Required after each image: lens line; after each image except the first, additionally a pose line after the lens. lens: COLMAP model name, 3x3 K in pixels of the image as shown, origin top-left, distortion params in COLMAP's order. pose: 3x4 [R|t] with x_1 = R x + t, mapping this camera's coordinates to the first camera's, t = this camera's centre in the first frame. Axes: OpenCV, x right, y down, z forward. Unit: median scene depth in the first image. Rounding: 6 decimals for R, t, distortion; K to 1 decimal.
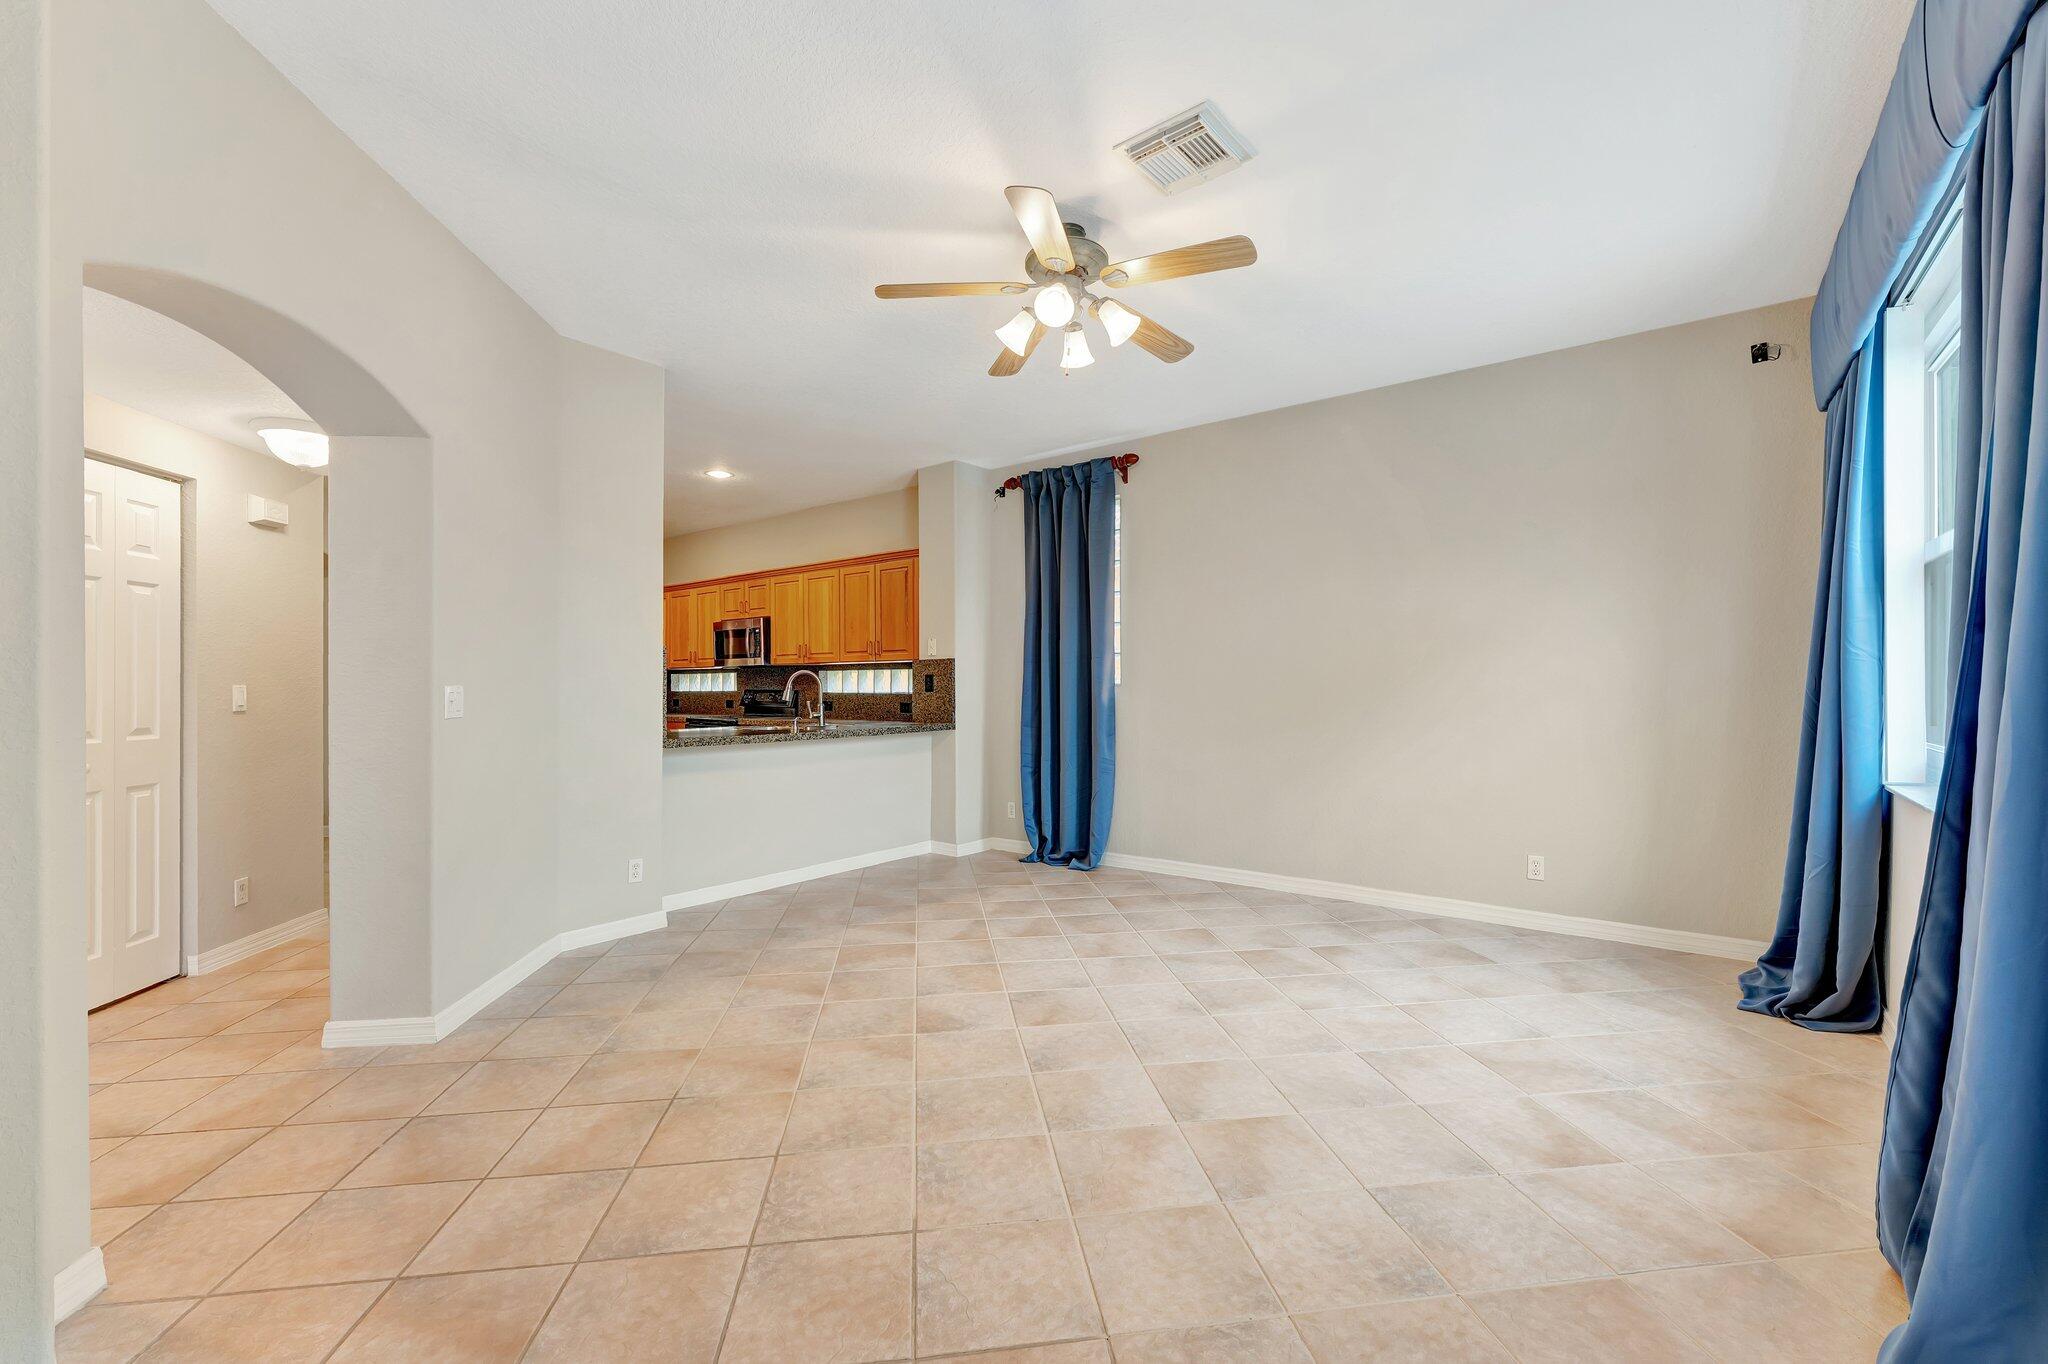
lens RADIAL K [[843.4, 0, 1024.0], [0, 843.4, 682.0], [0, 0, 1]] dist [-0.010235, 0.000008]
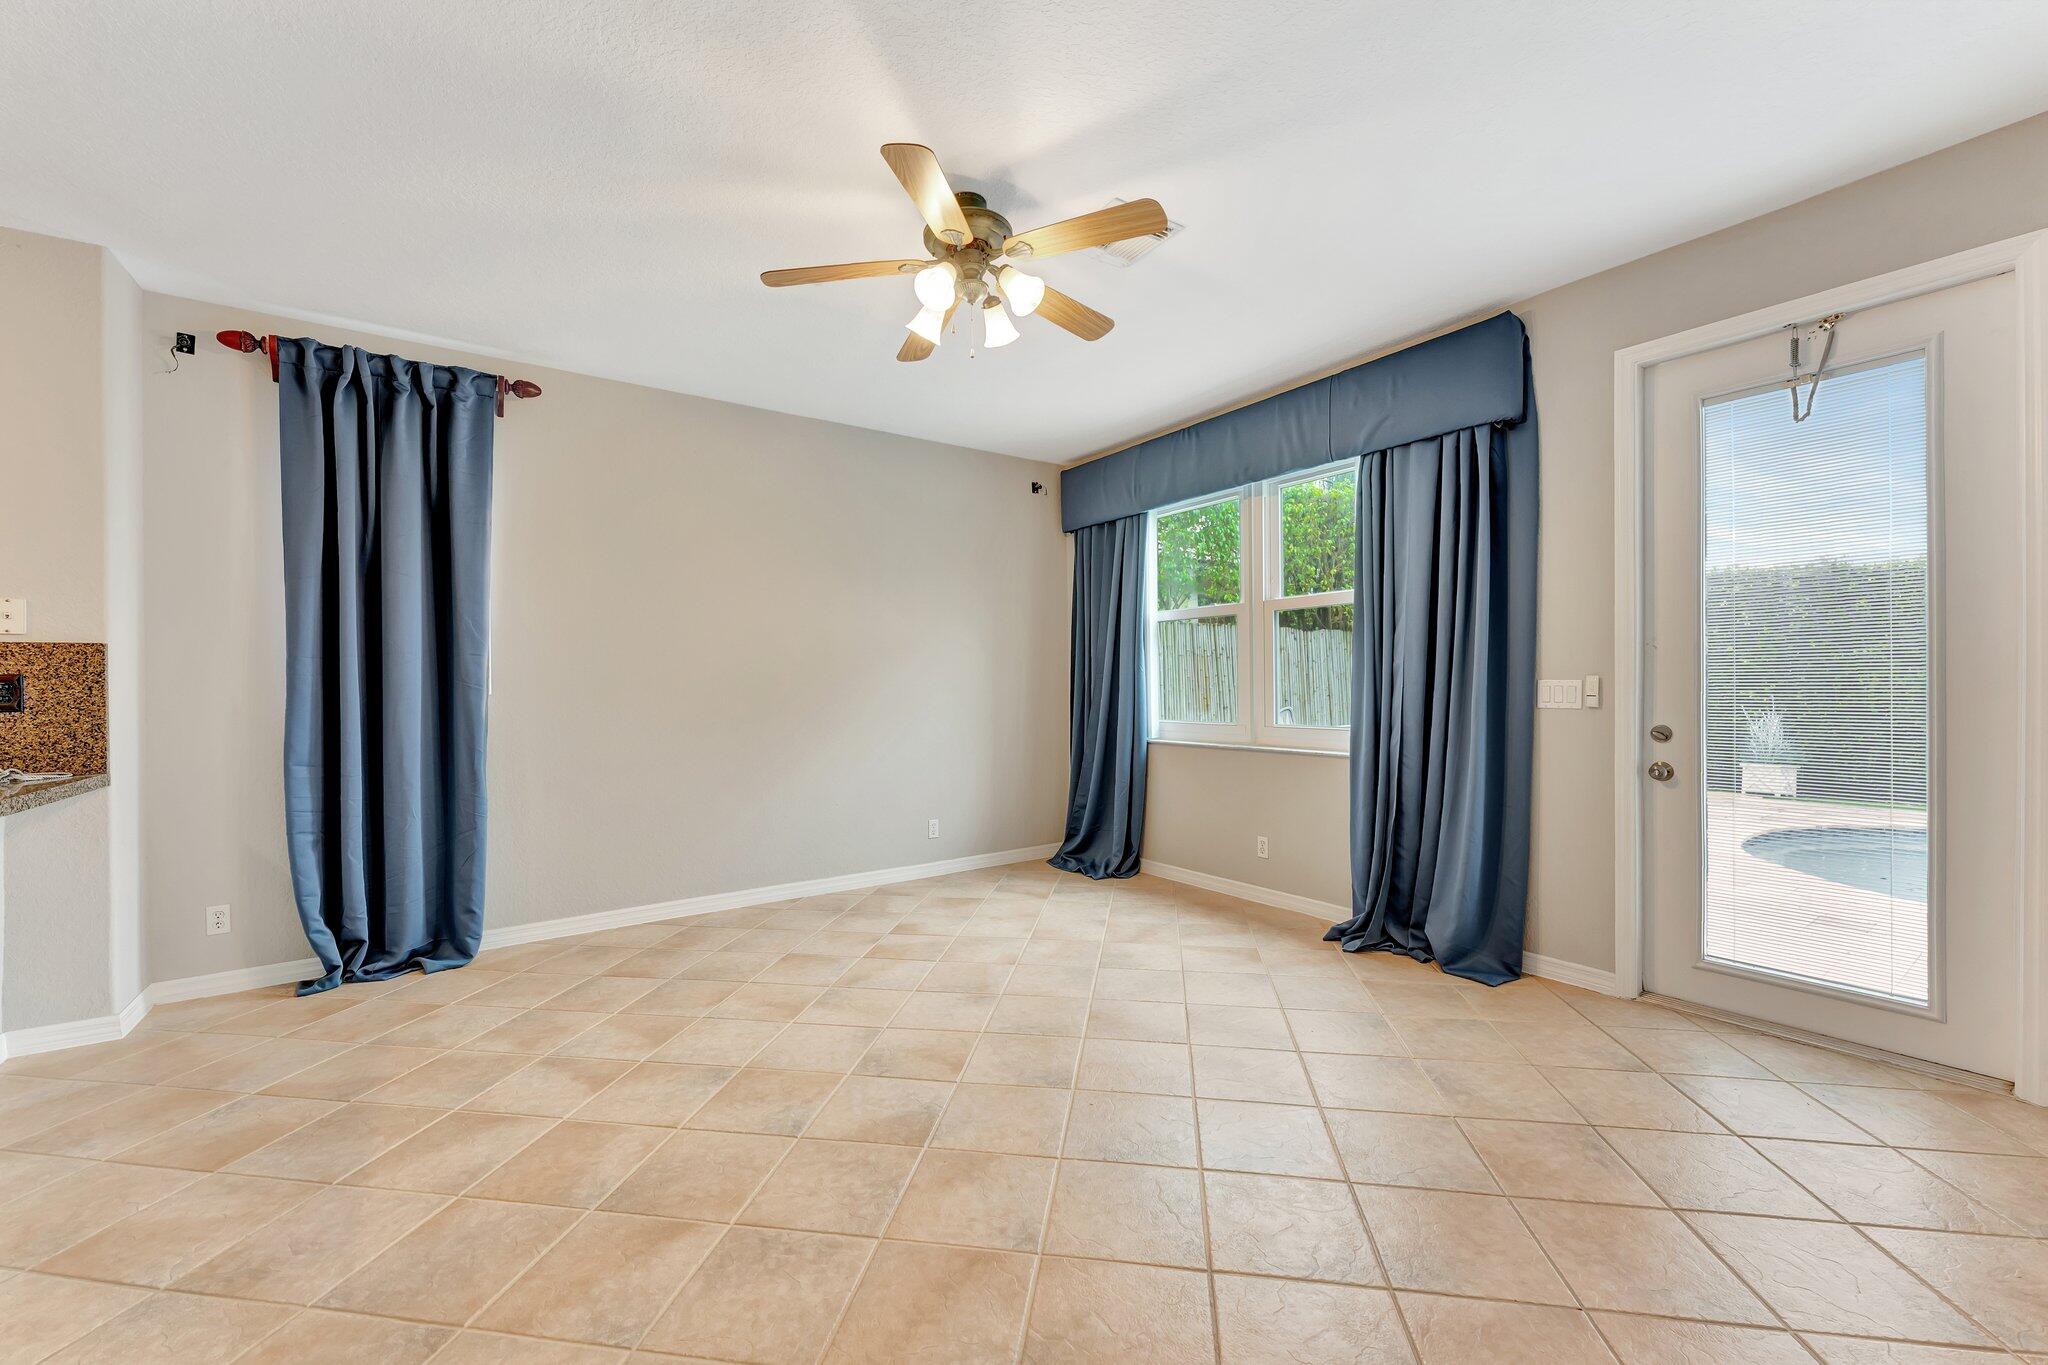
lens RADIAL K [[818.9, 0, 1024.0], [0, 818.9, 682.5], [0, 0, 1]] dist [-0.000978, -0.000053]
pose [[0.275787, 0.007883, 0.961186, -0.614410], [0.006261, 0.999930, -0.009997, 0.005335], [-0.961198, 0.008775, 0.275718, 0.531428]]
